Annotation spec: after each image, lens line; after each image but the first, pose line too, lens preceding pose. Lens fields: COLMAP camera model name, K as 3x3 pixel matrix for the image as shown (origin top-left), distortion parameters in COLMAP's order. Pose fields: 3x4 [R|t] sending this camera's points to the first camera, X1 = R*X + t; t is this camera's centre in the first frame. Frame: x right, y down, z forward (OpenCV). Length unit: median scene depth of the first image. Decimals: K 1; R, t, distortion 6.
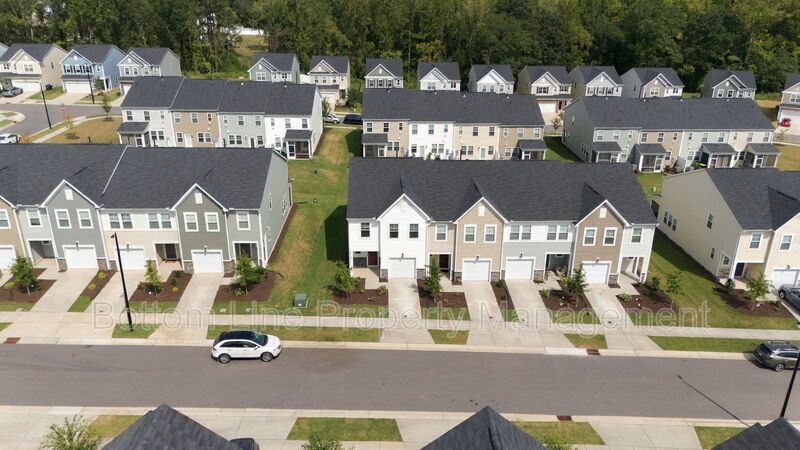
lens RADIAL K [[593.0, 0, 400.4], [0, 593.0, 226.2], [0, 0, 1]] dist [0.065464, -0.062664]
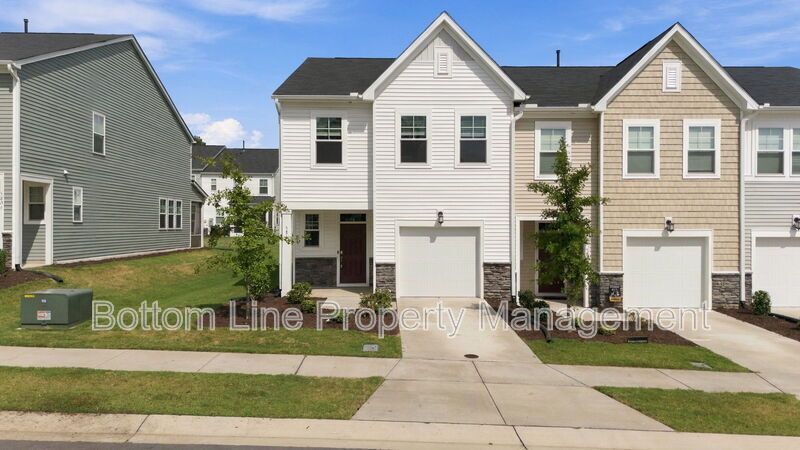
lens RADIAL K [[593.0, 0, 400.1], [0, 593.0, 226.9], [0, 0, 1]] dist [0.065464, -0.062664]
pose [[0.999959, -0.007415, -0.005293, -0.010636], [0.004937, 0.929327, -0.369225, 0.111014], [0.007657, 0.369183, 0.929325, 0.437816]]
